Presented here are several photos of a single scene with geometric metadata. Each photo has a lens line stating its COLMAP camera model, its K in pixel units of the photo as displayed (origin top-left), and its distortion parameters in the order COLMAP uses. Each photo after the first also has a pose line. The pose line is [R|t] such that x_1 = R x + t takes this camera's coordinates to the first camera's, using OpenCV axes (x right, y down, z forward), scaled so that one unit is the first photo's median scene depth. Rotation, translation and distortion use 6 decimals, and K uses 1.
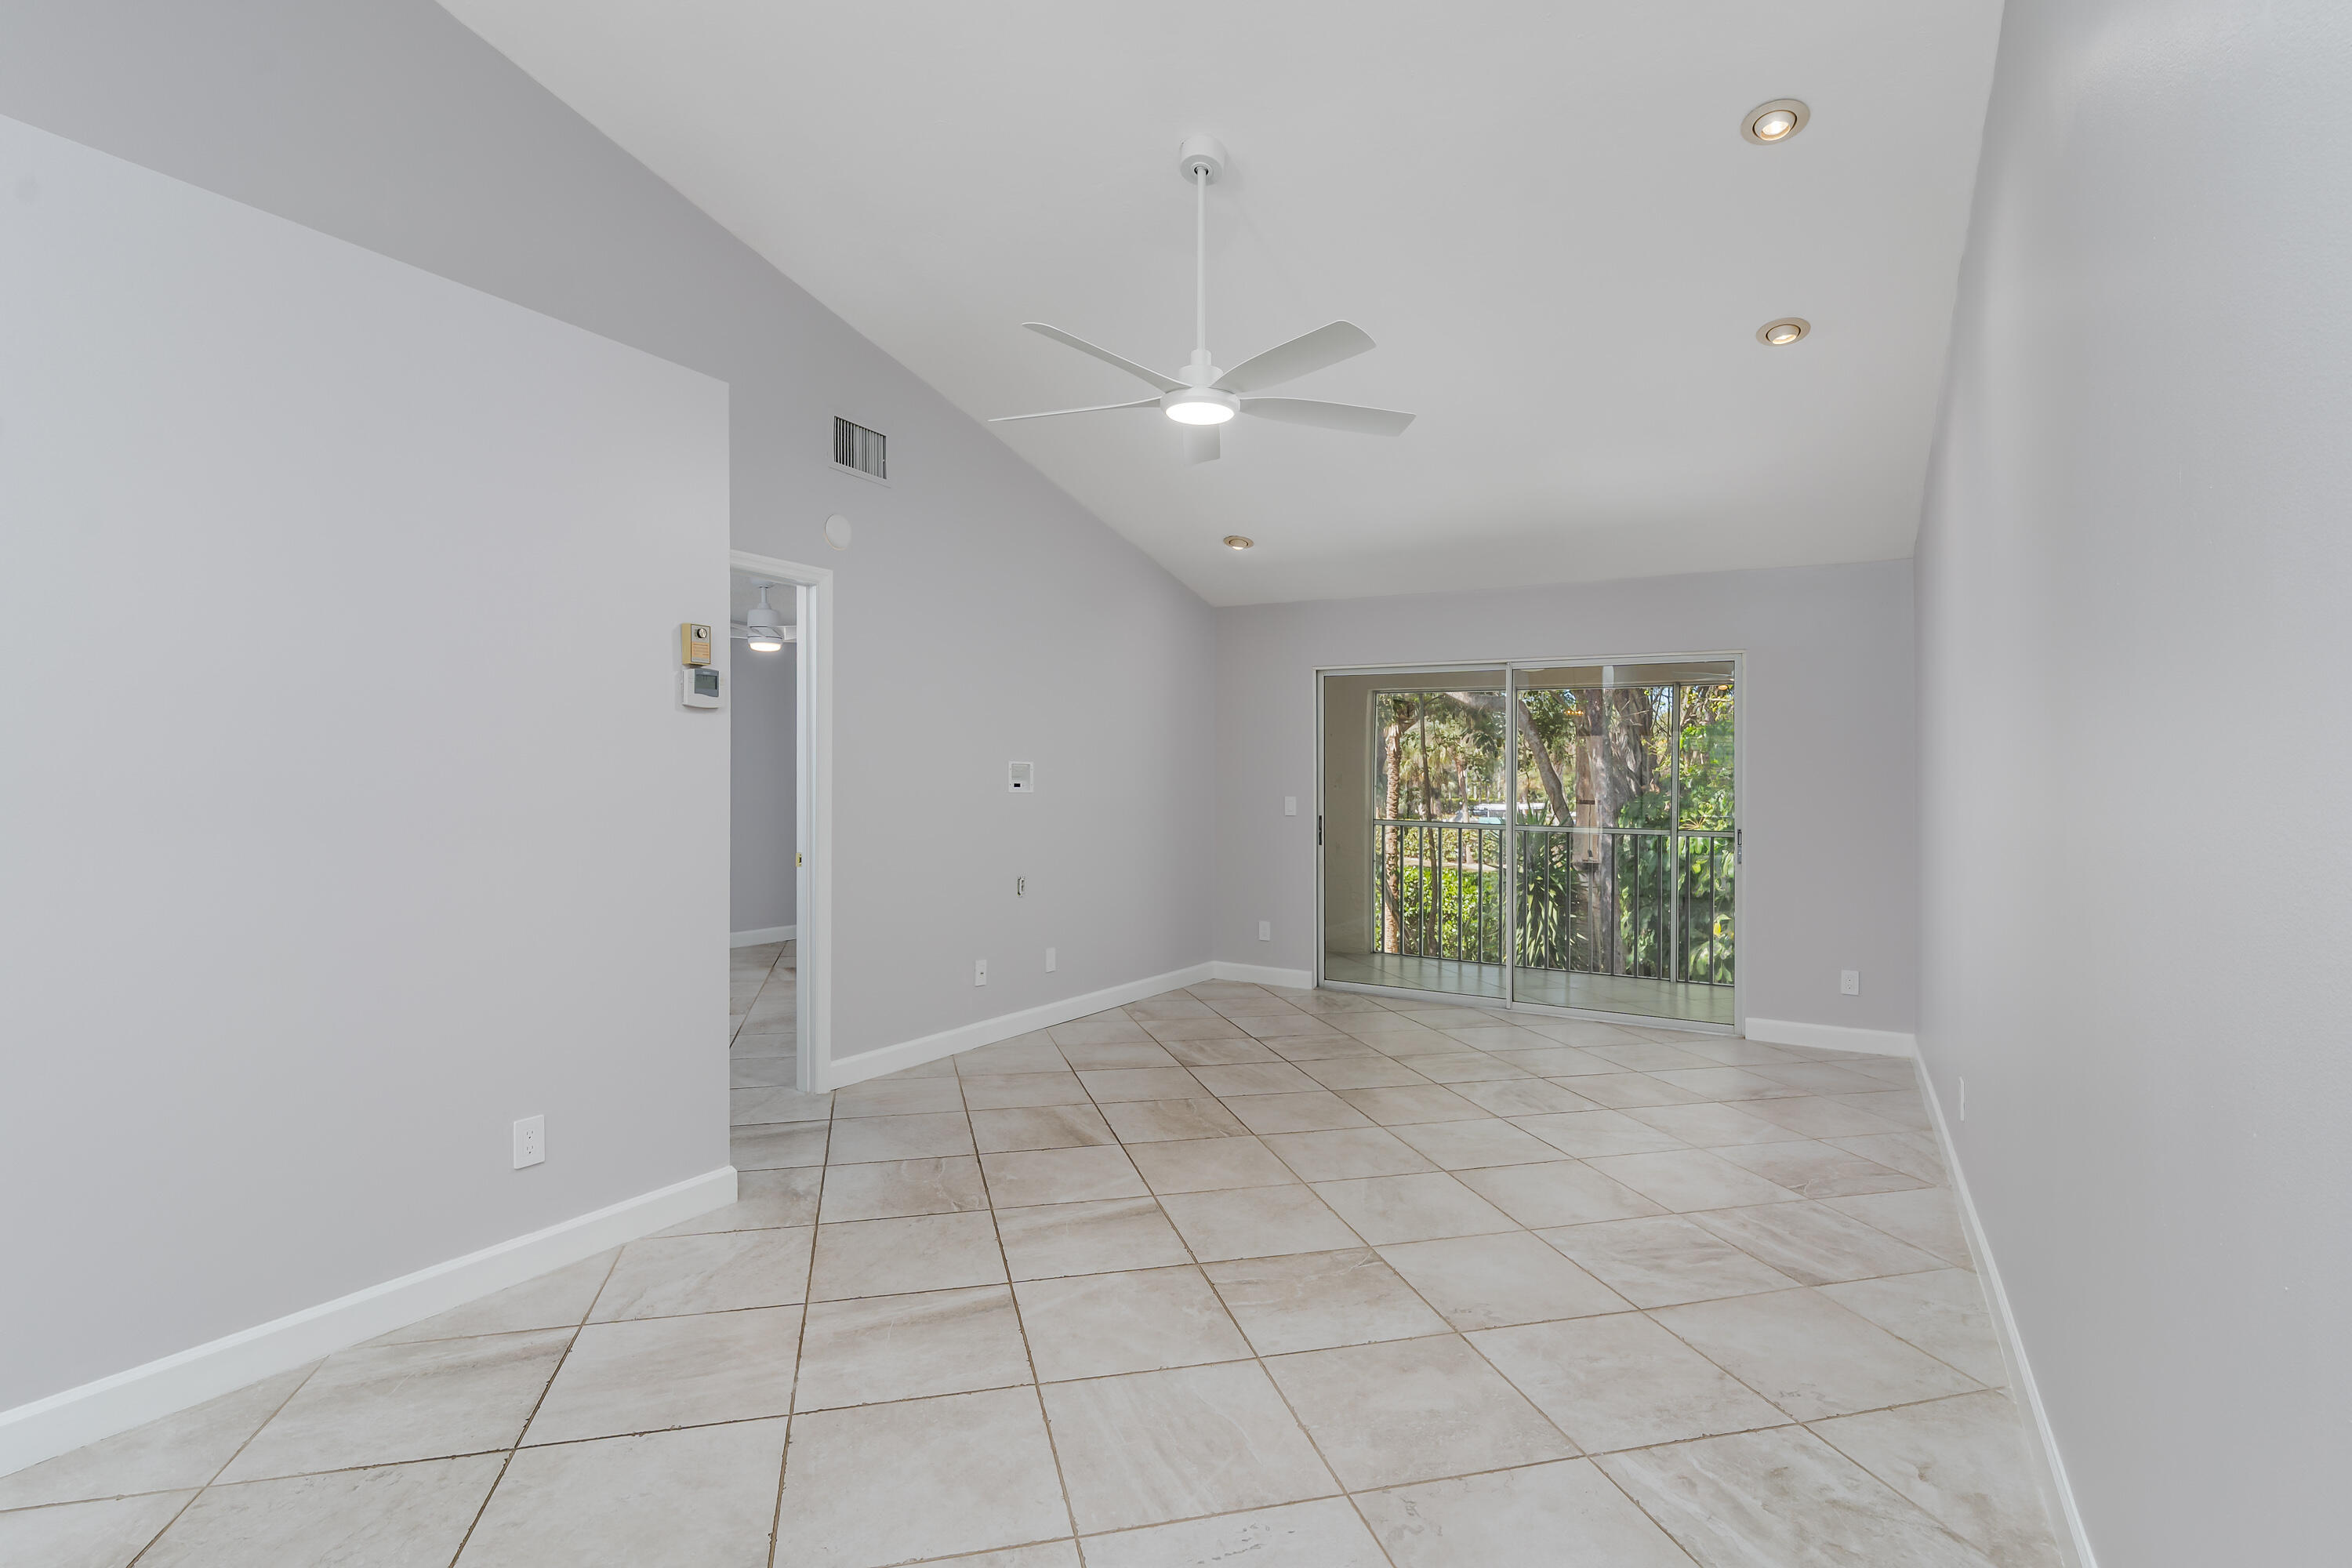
lens RADIAL K [[1124.5, 0, 1174.8], [0, 1124.5, 780.4], [0, 0, 1]] dist [0.000854, 0.001677]
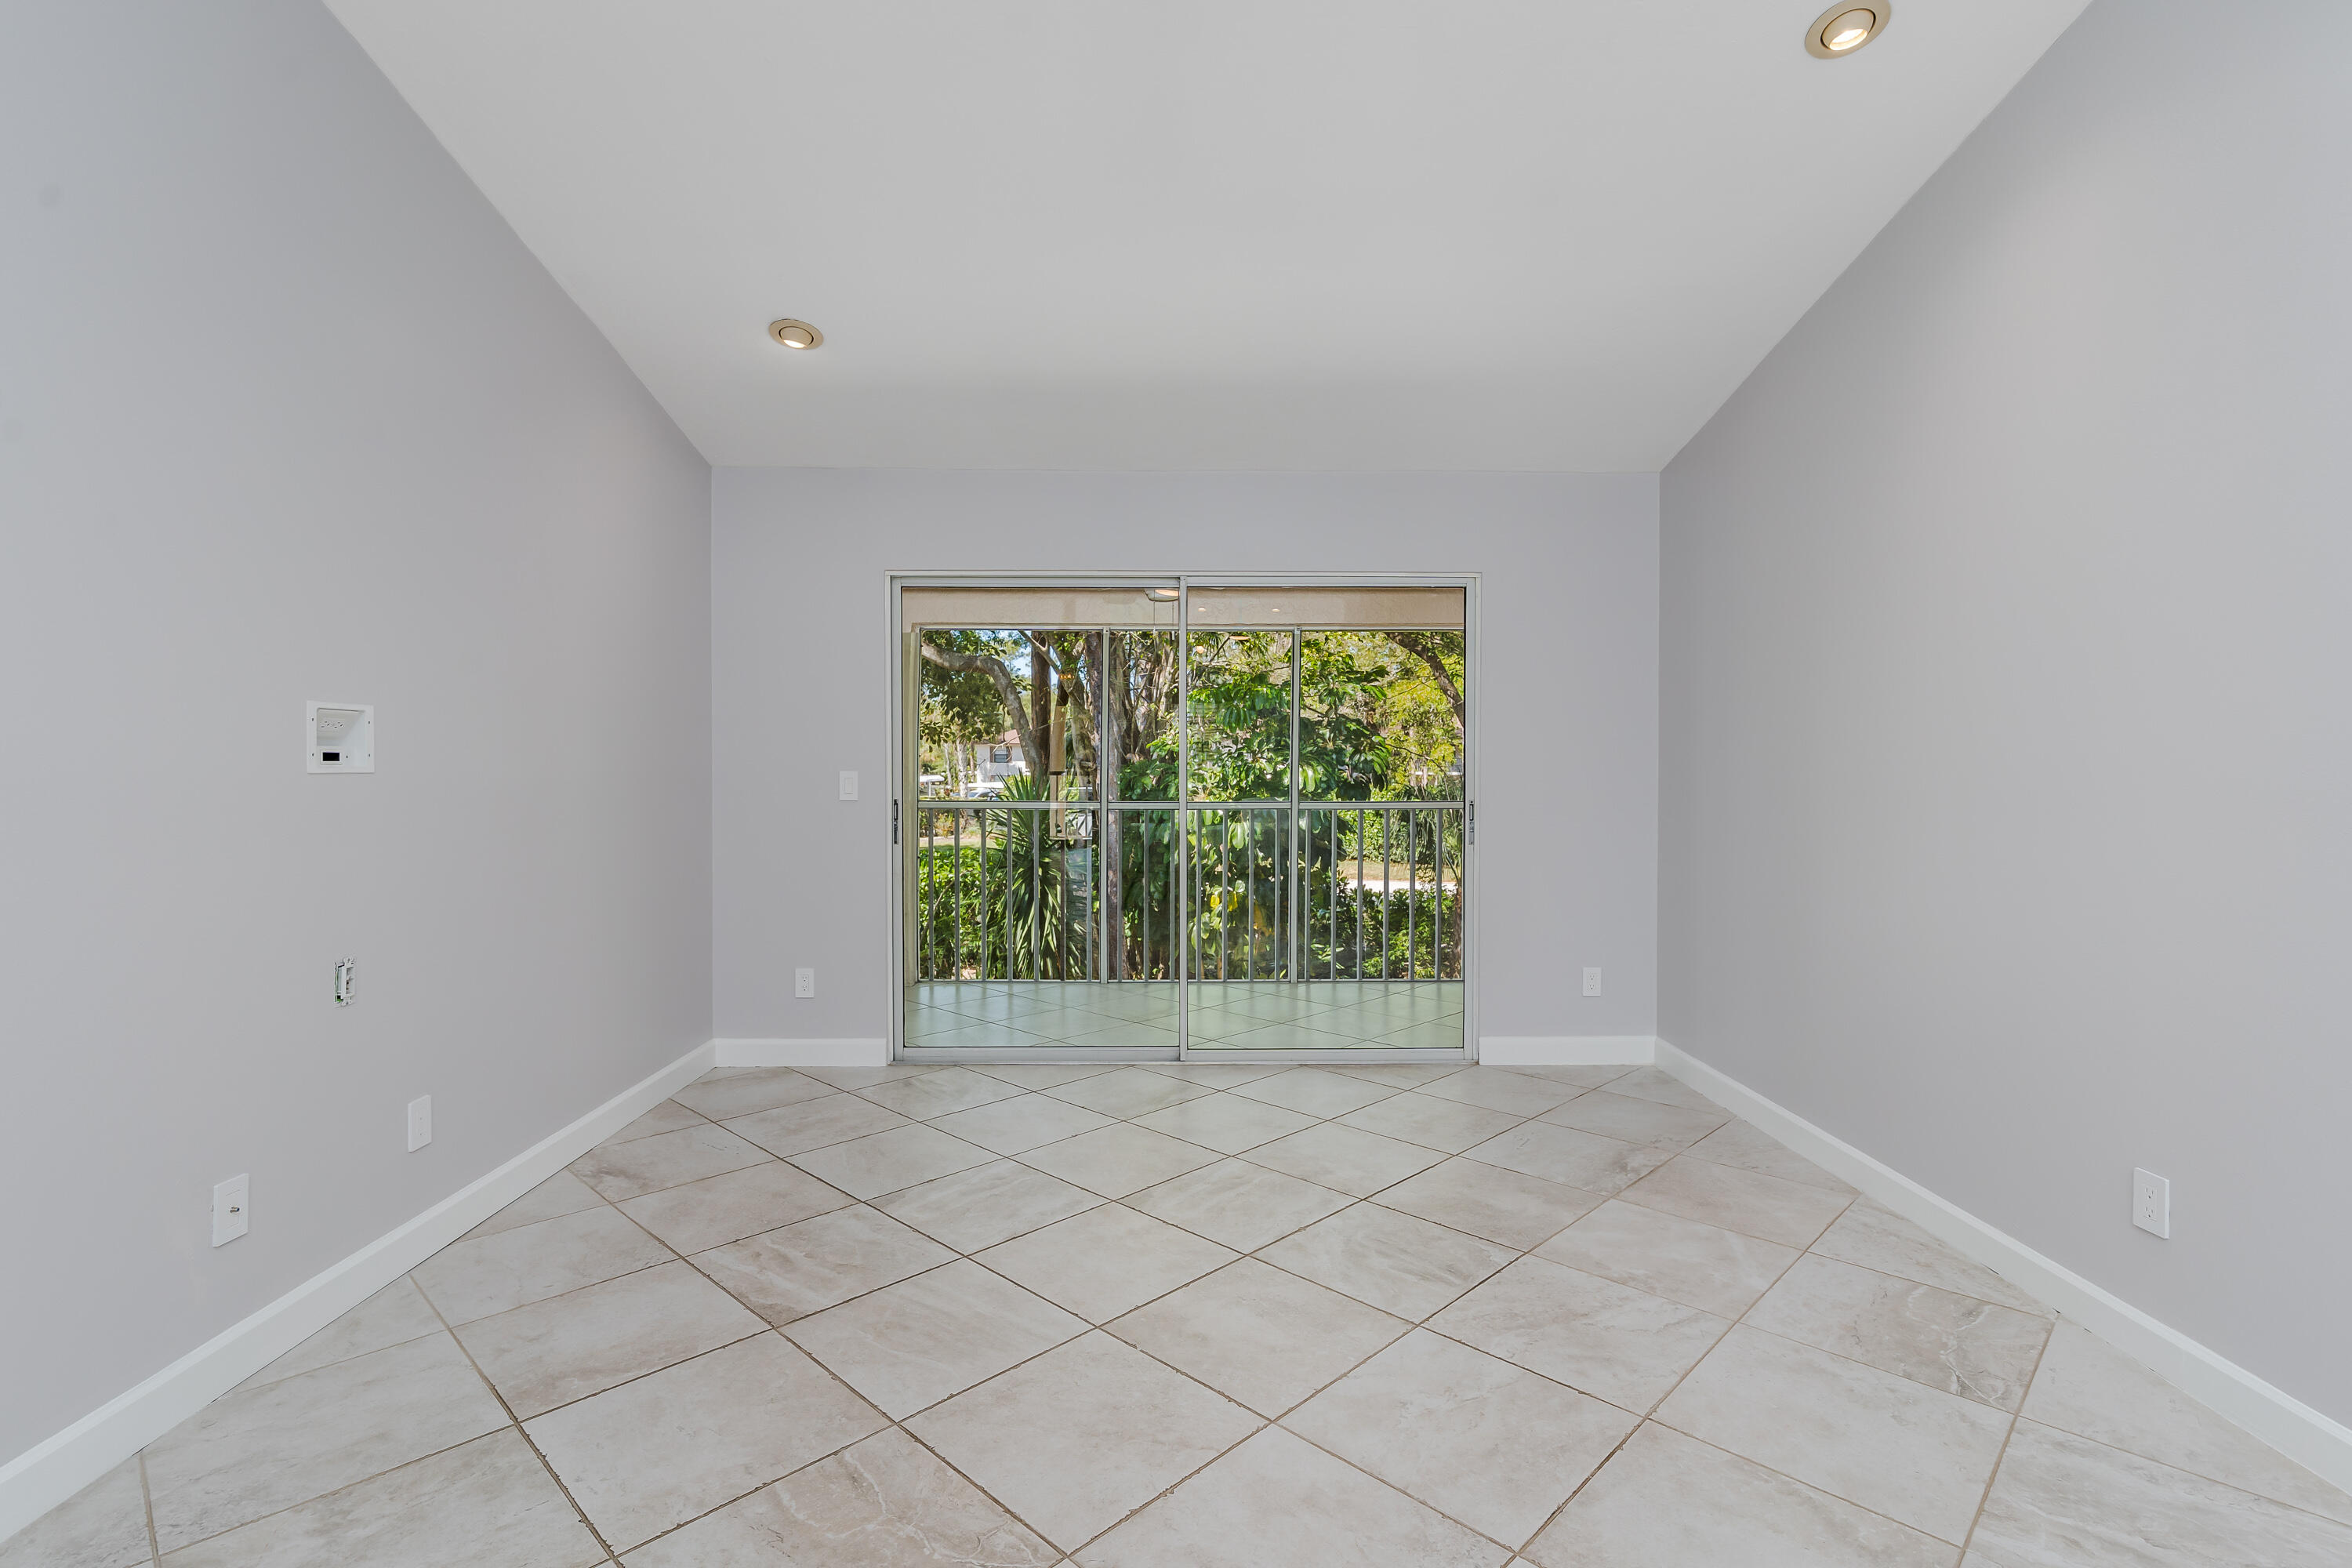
lens RADIAL K [[1124.5, 0, 1189.3], [0, 1124.5, 751.8], [0, 0, 1]] dist [0.000854, 0.001677]
pose [[0.856649, -0.010682, 0.515790, -0.074826], [0.011471, 0.999933, 0.001656, 0.005329], [-0.515773, 0.004498, 0.856714, 0.421967]]
